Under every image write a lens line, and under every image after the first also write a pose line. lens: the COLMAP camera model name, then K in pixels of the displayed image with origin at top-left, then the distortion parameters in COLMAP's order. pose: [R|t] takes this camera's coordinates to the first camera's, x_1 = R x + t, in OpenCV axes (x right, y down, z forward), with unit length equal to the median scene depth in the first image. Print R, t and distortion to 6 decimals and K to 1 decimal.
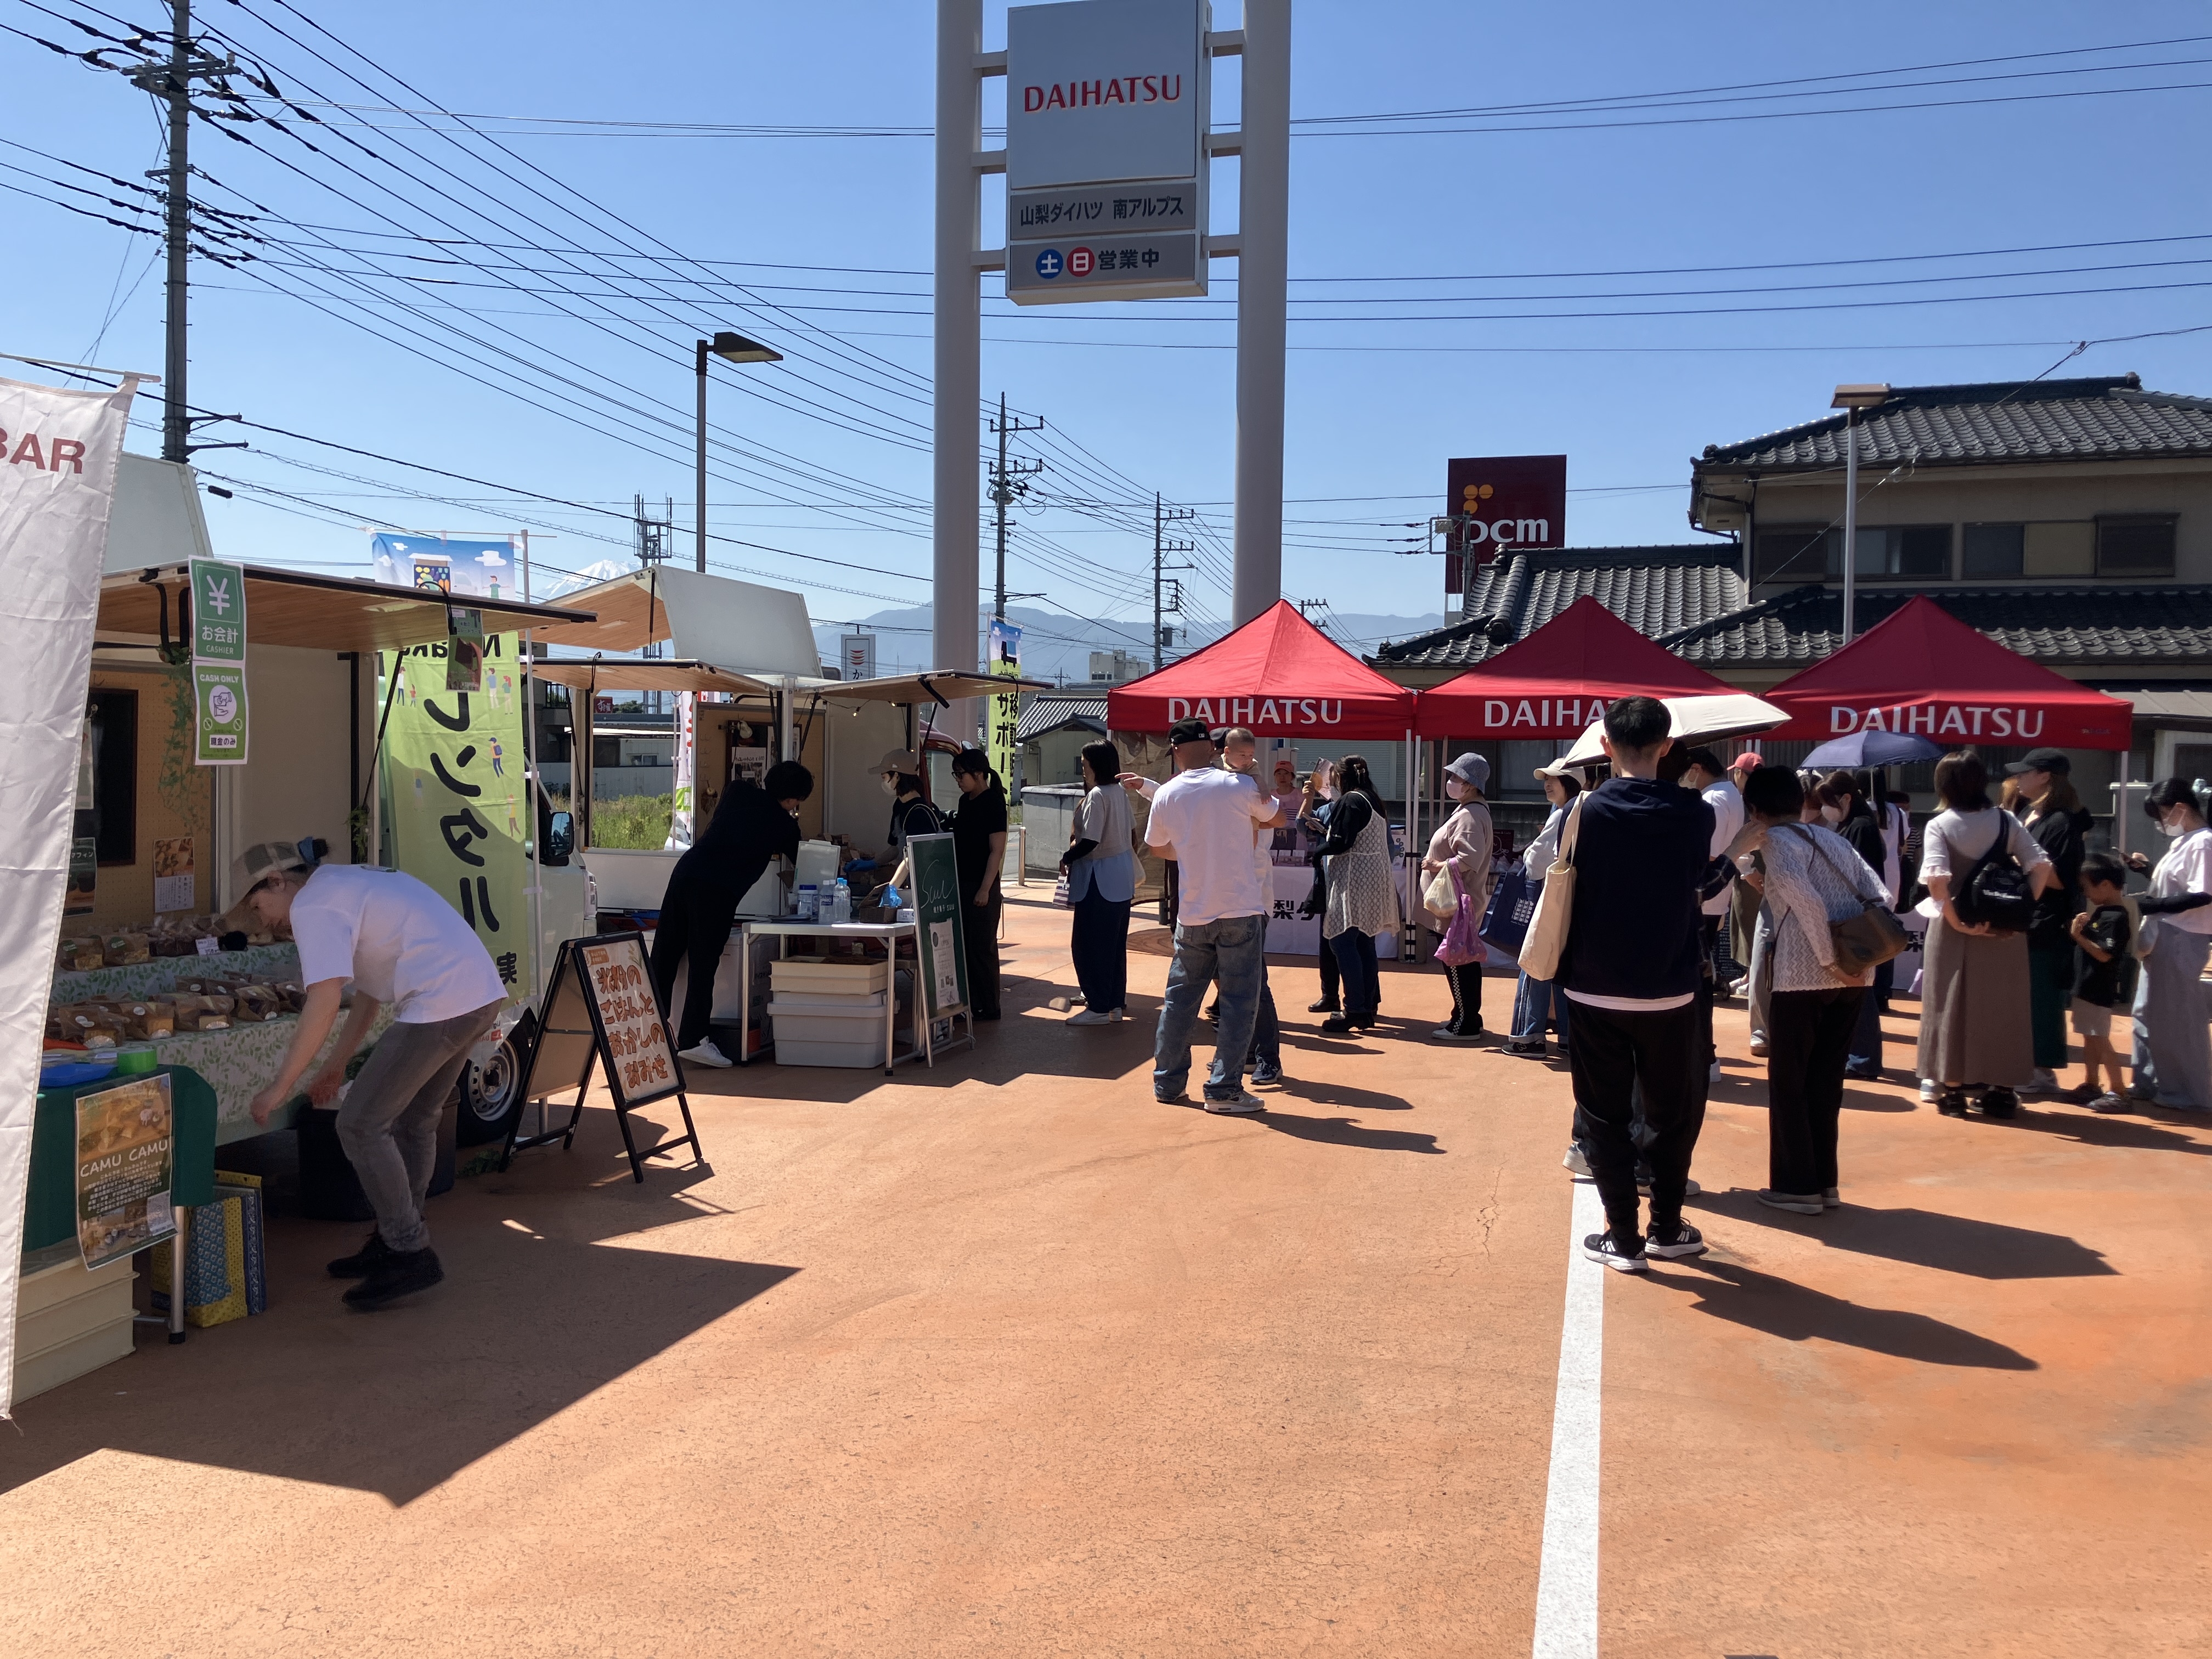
lens RADIAL K [[1986.8, 0, 1106.0], [0, 1986.8, 829.5], [0, 0, 1]] dist [0.105814, -0.003669]
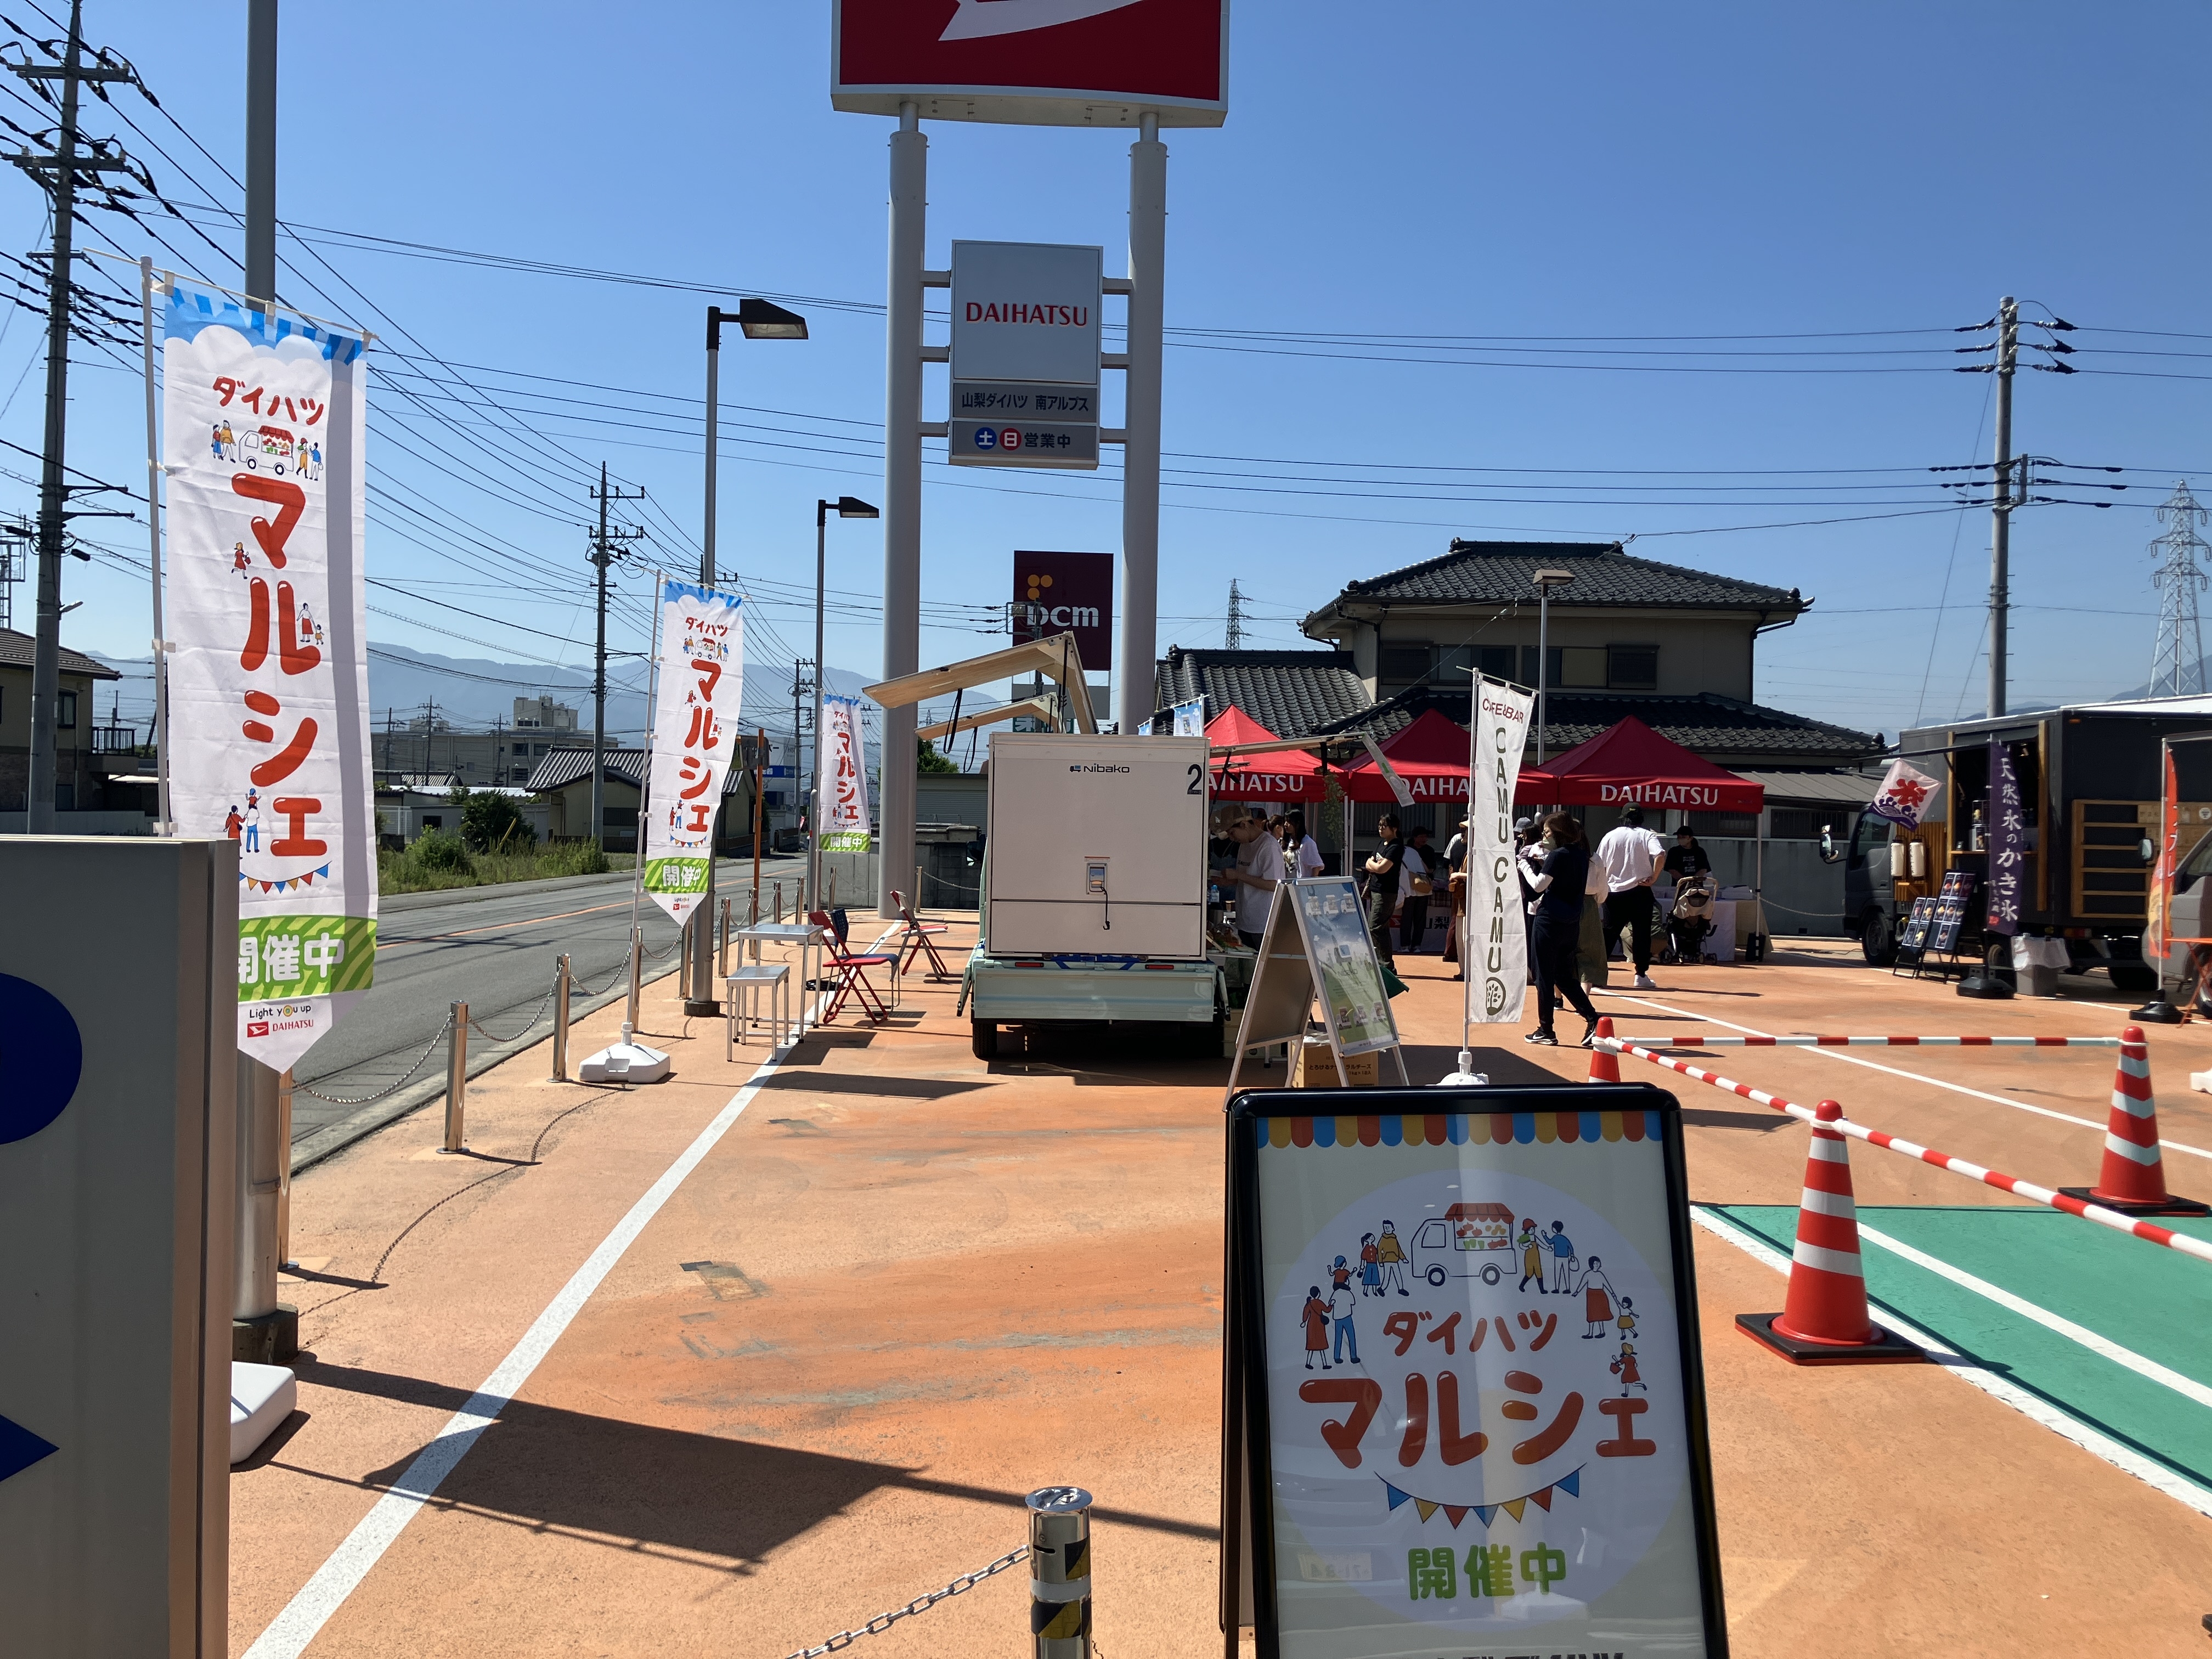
lens RADIAL K [[2089.8, 0, 1106.0], [0, 2089.8, 829.5], [0, 0, 1]] dist [0.387338, -0.540969]
pose [[0.939799, 0.002120, 0.341720, -0.328307], [0.006717, 0.999673, -0.024675, 0.007560], [-0.341660, 0.025485, 0.939478, -0.252278]]
